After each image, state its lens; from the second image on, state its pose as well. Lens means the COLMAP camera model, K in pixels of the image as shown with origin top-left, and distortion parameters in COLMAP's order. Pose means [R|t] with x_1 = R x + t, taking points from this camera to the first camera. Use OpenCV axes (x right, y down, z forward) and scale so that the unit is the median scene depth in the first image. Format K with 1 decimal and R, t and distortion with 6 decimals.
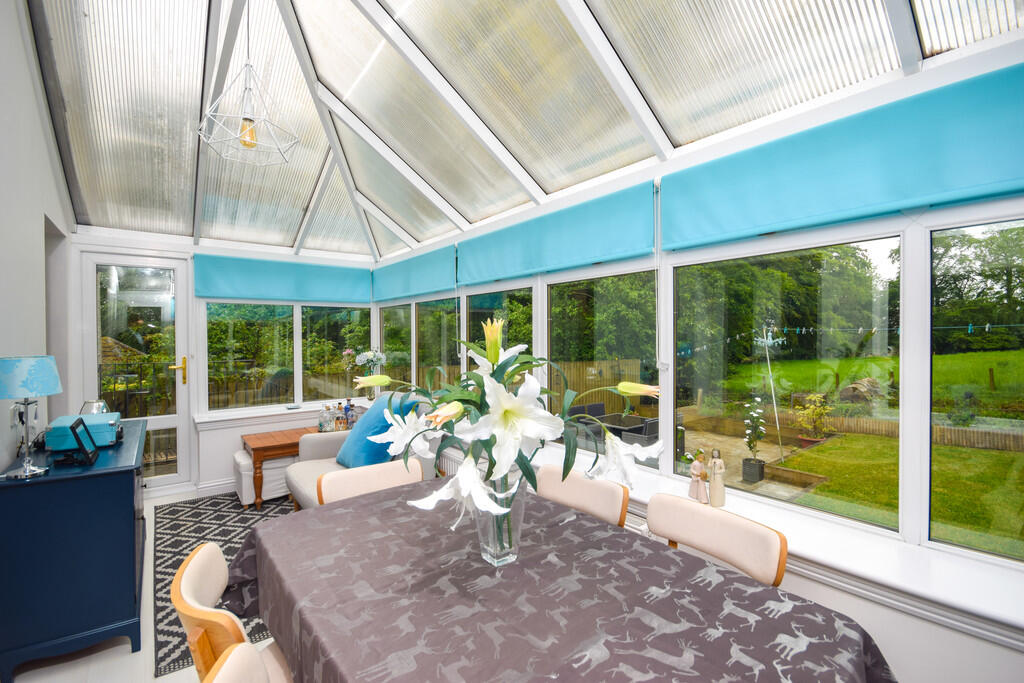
lens RADIAL K [[452.8, 0, 508.1], [0, 452.8, 336.9], [0, 0, 1]] dist [-0.010054, -0.000111]
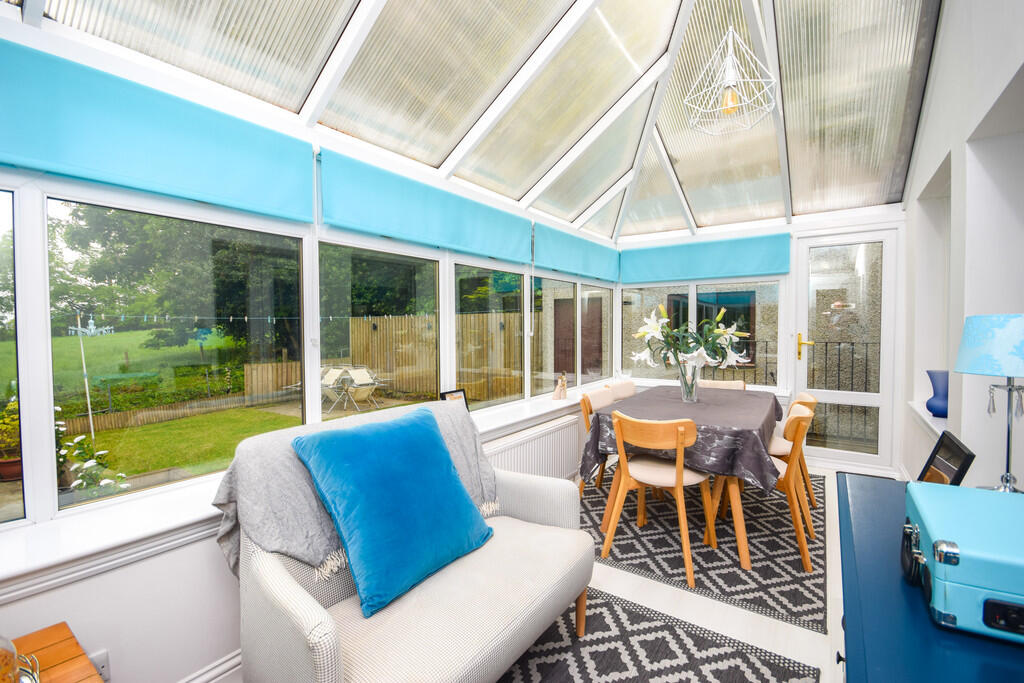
lens RADIAL K [[452.8, 0, 508.1], [0, 452.8, 336.9], [0, 0, 1]] dist [-0.010054, -0.000111]
pose [[-0.286937, -0.028908, 0.957513, -1.196143], [-0.017426, 0.999537, 0.024955, 0.026320], [-0.957791, -0.009525, -0.287308, 1.540480]]
